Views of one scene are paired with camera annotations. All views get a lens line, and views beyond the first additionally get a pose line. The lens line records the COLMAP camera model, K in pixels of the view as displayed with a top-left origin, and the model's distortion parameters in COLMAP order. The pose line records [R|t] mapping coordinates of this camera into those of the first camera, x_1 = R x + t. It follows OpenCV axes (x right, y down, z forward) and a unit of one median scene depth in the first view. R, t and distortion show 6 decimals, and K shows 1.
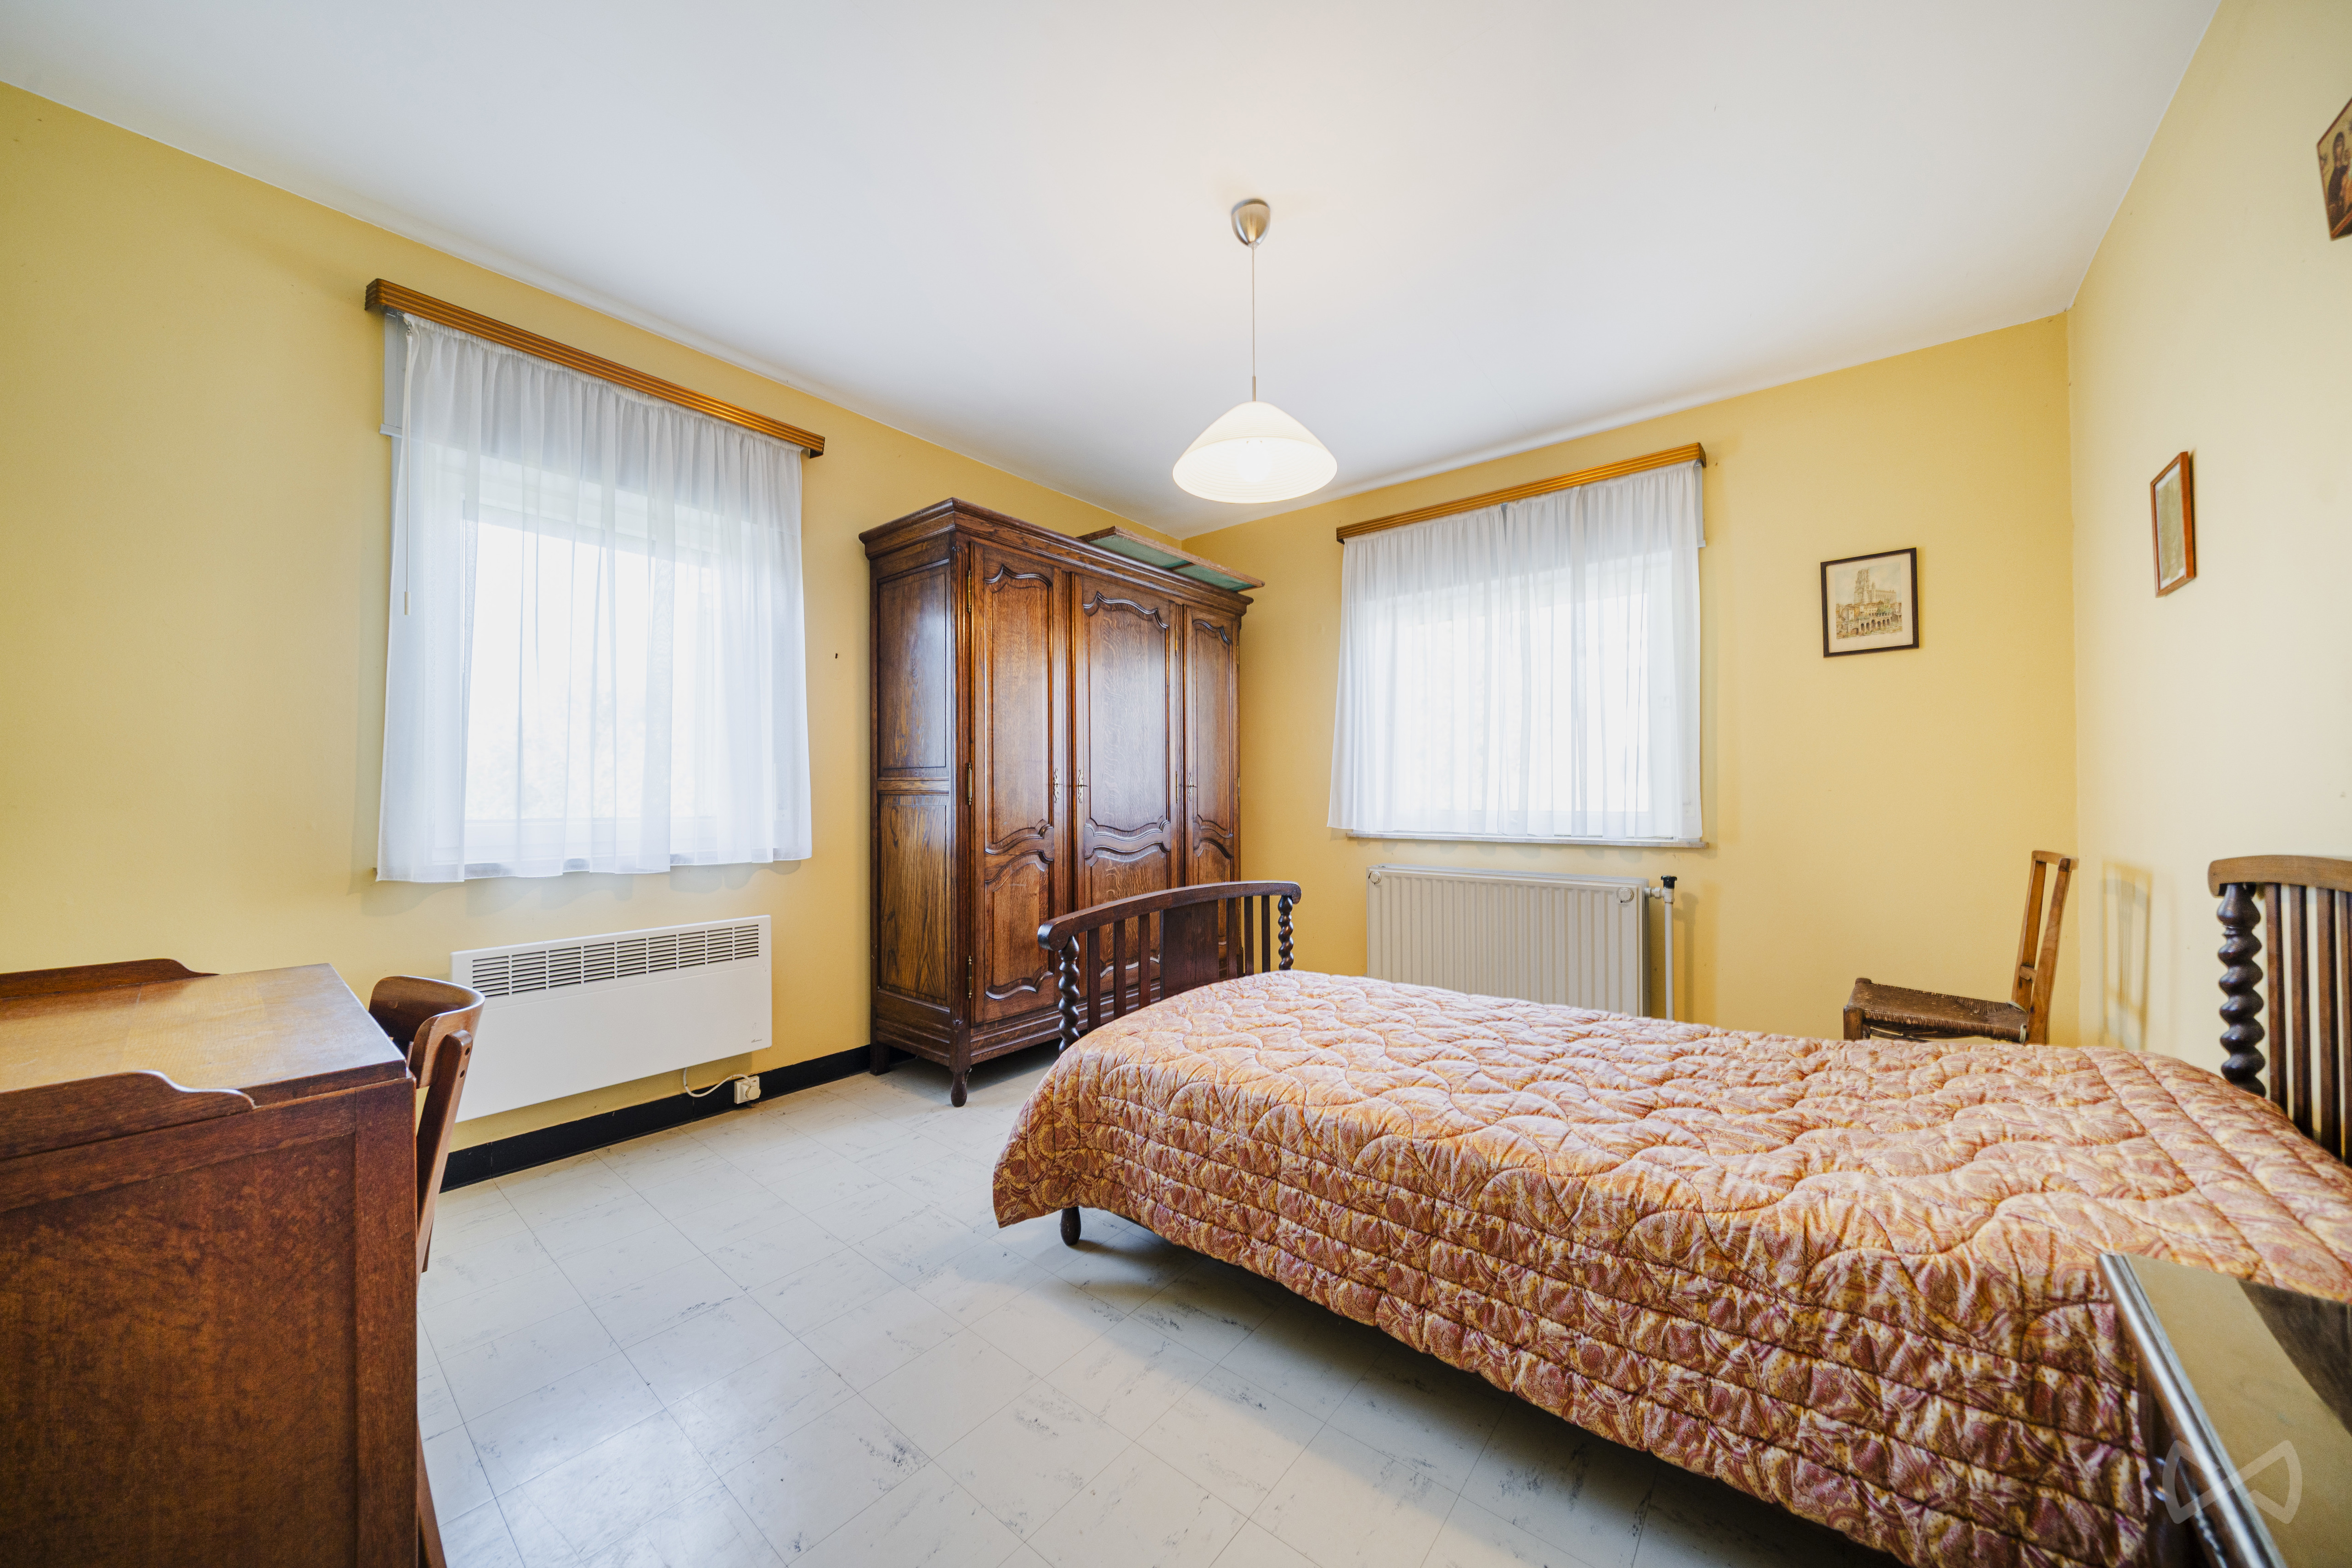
lens RADIAL K [[799.8, 0, 1190.8], [0, 799.8, 792.6], [0, 0, 1]] dist [-0.005637, -0.000171]
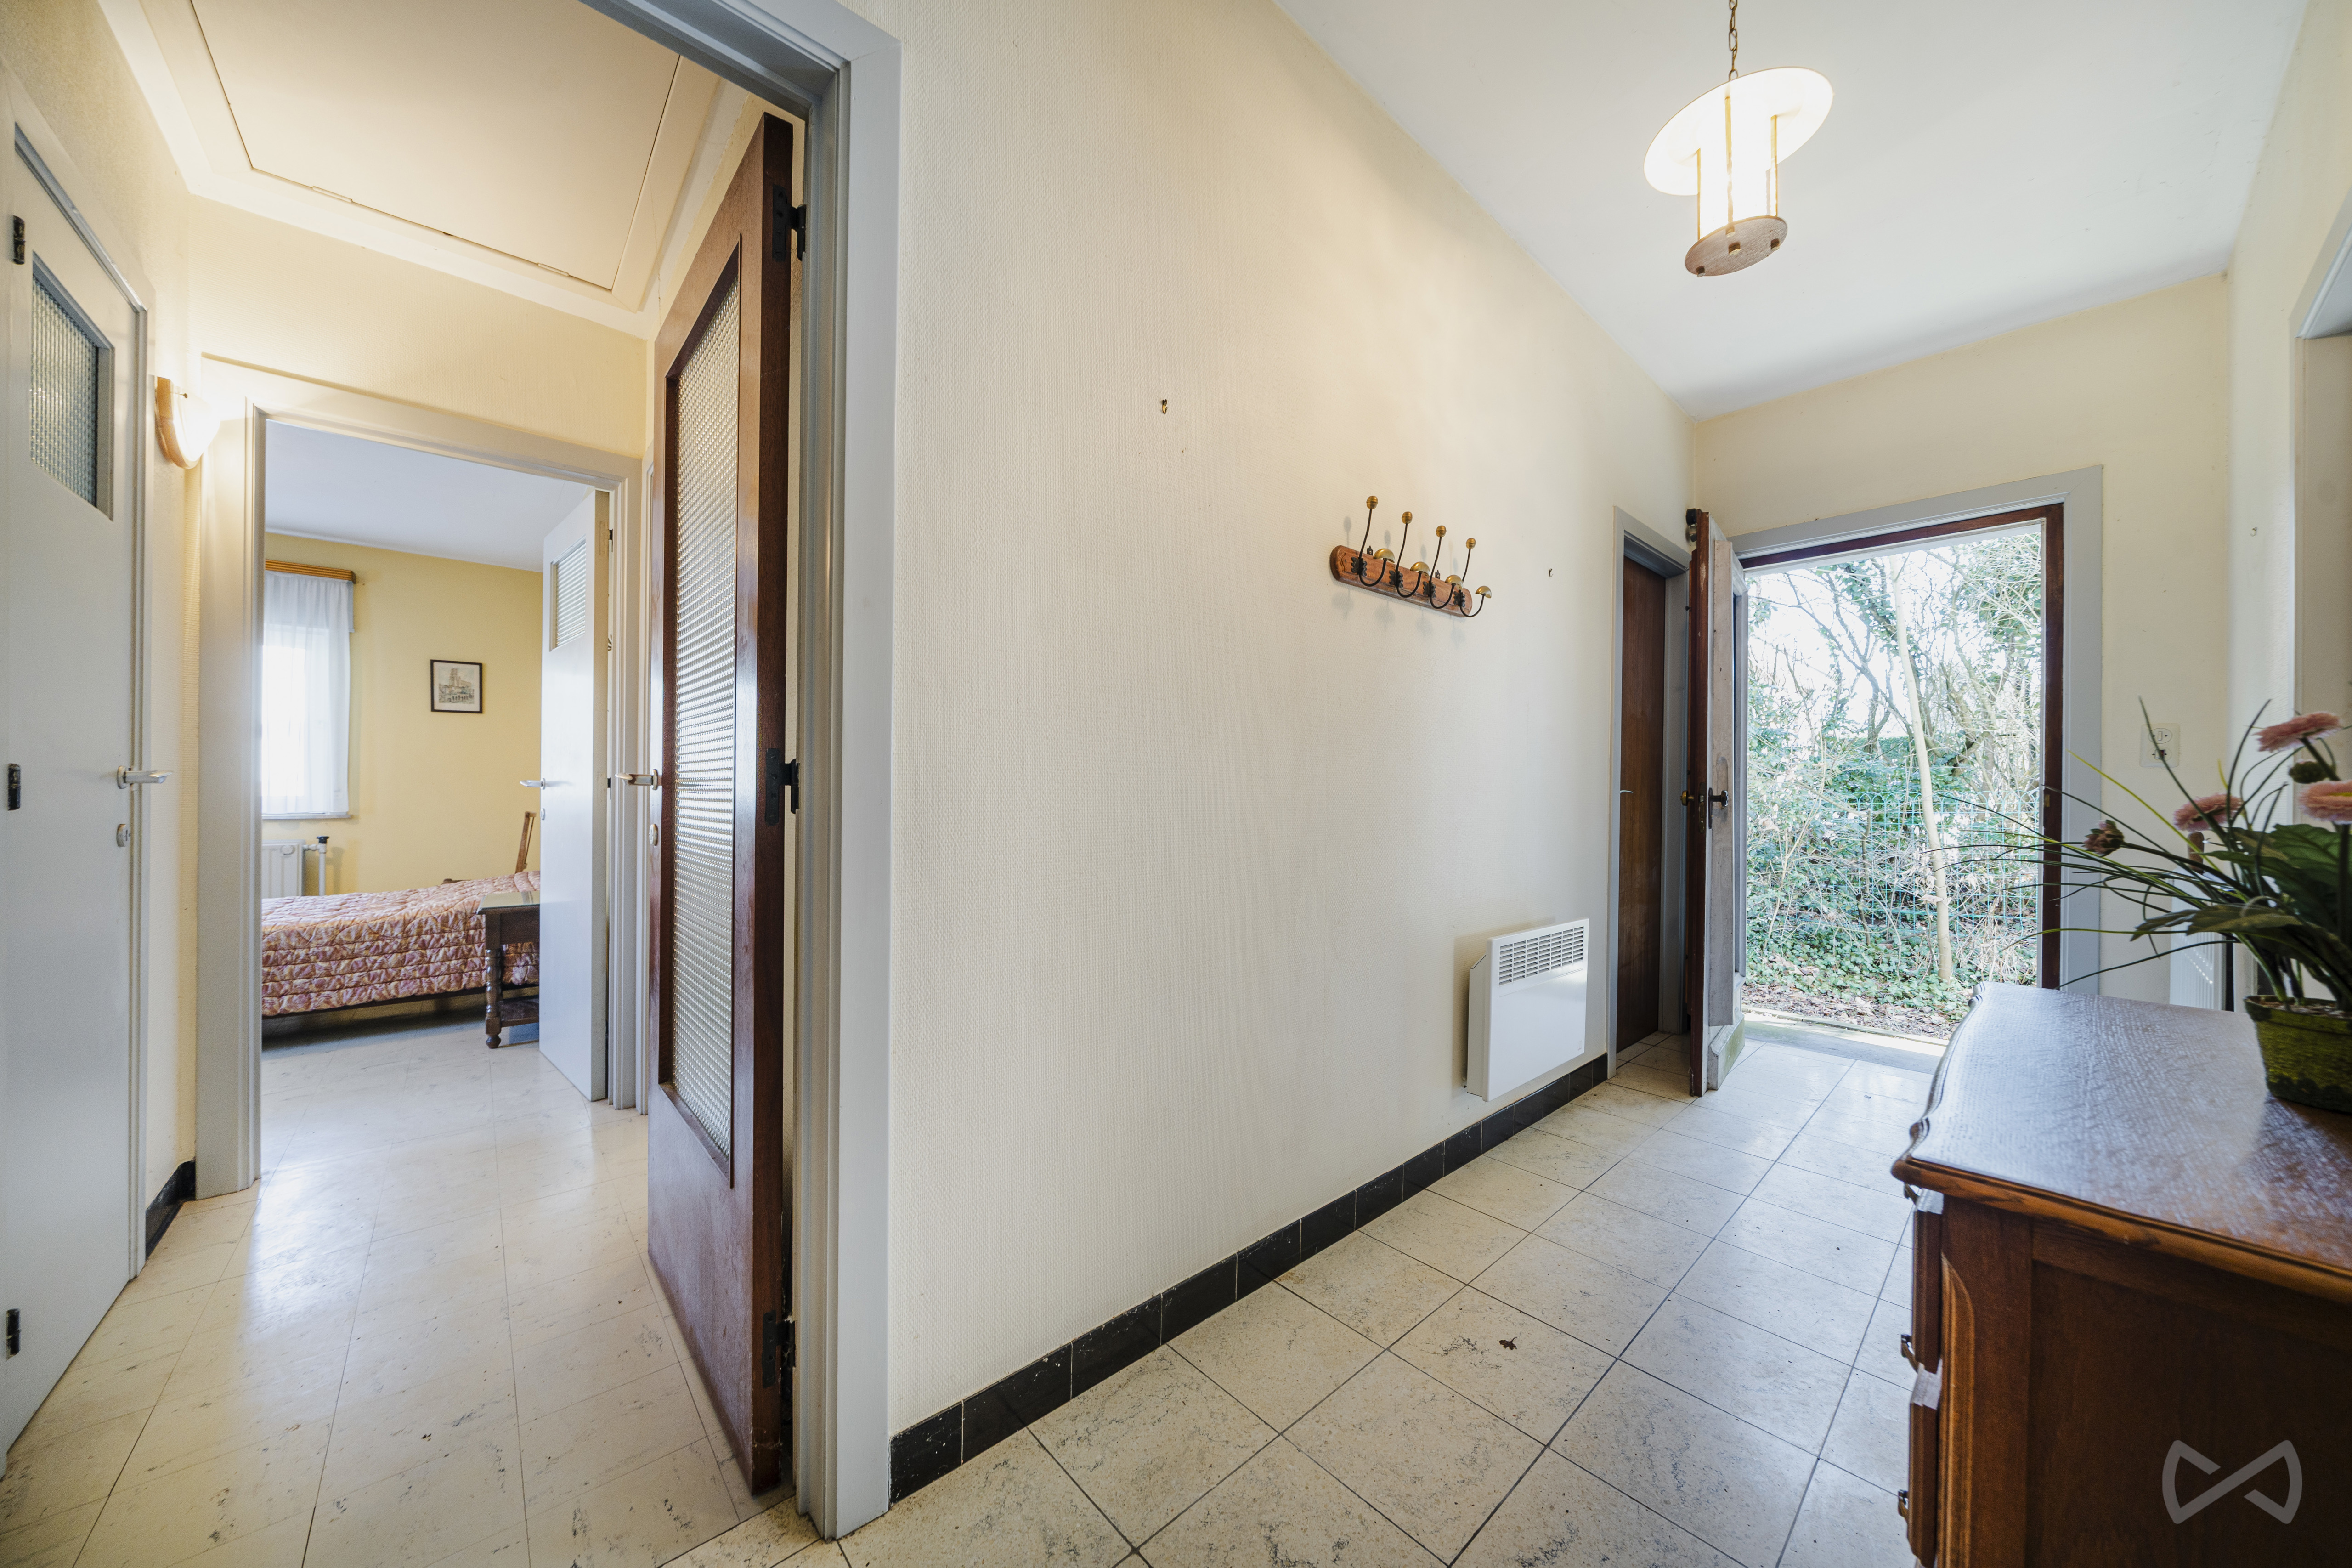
lens RADIAL K [[799.8, 0, 1190.8], [0, 799.8, 792.6], [0, 0, 1]] dist [-0.005637, -0.000171]
pose [[0.159934, 0.005045, 0.987115, -1.554009], [-0.015084, 0.999883, -0.002666, -0.009167], [-0.987013, -0.014463, 0.159991, -2.168591]]
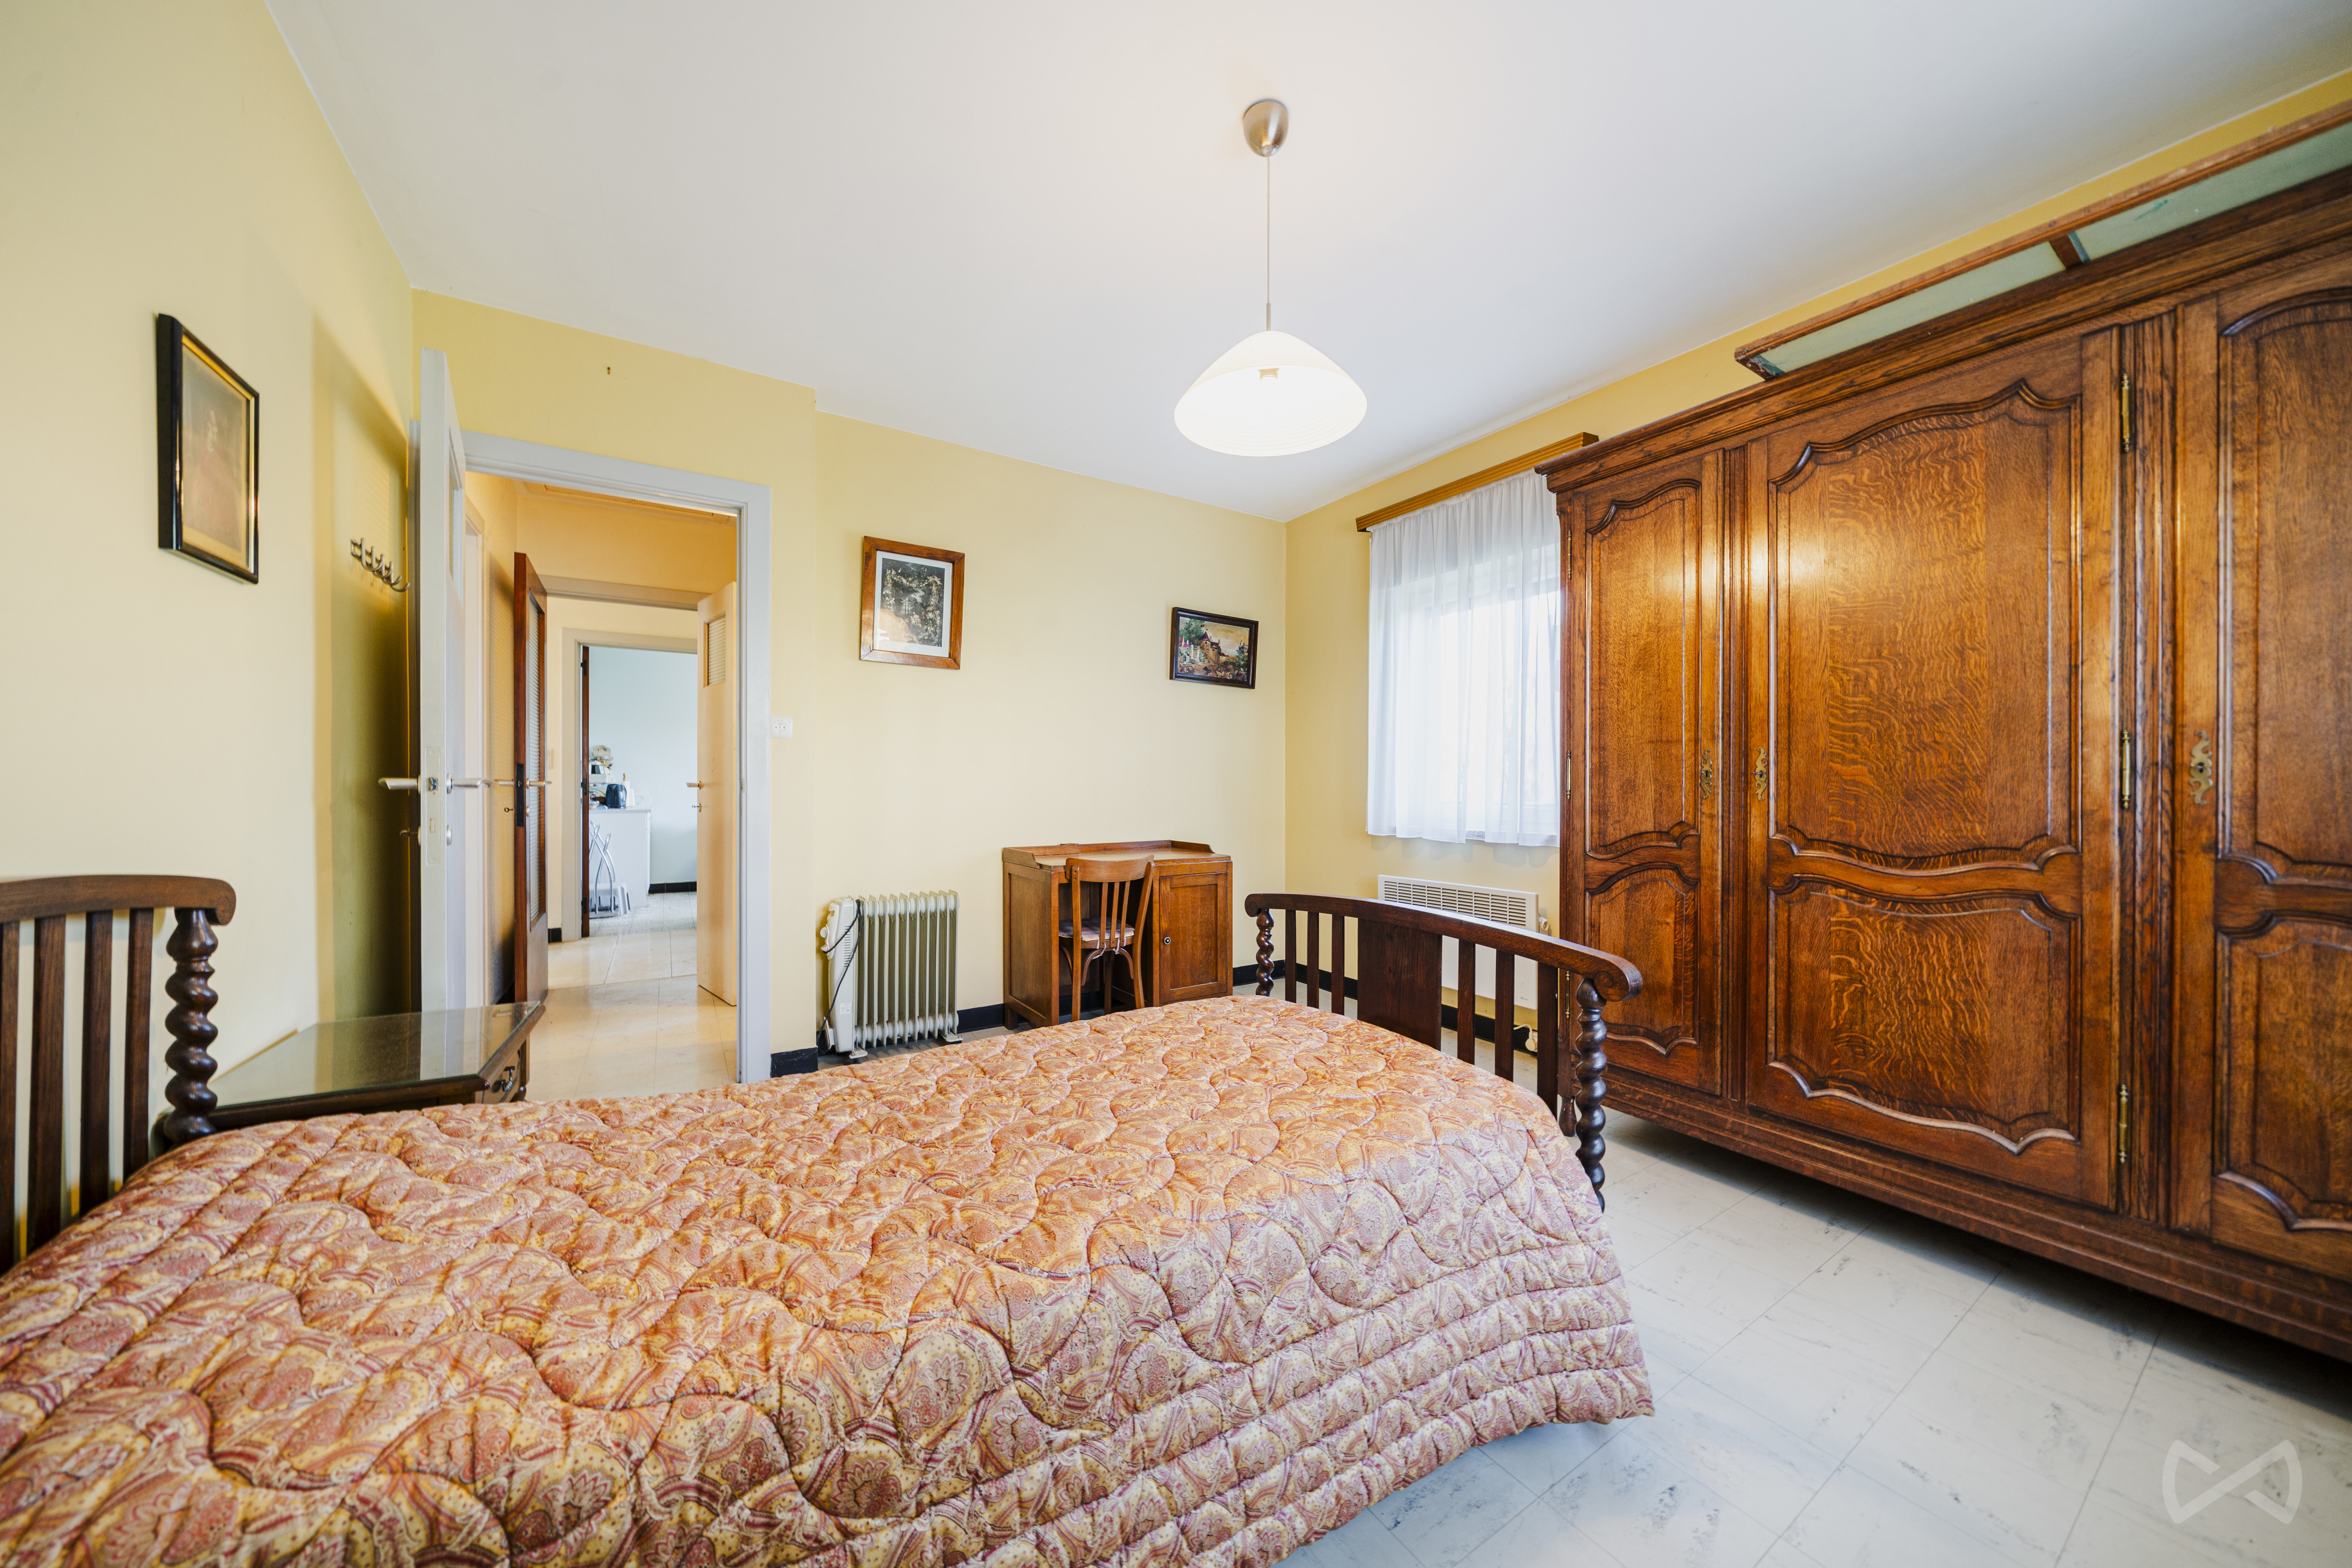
lens RADIAL K [[799.8, 0, 1190.8], [0, 799.8, 792.6], [0, 0, 1]] dist [-0.005637, -0.000171]
pose [[-0.313695, 0.011121, -0.949459, 0.927297], [0.003105, 0.999938, 0.010687, -0.001542], [0.949519, 0.000404, -0.313710, 1.190452]]
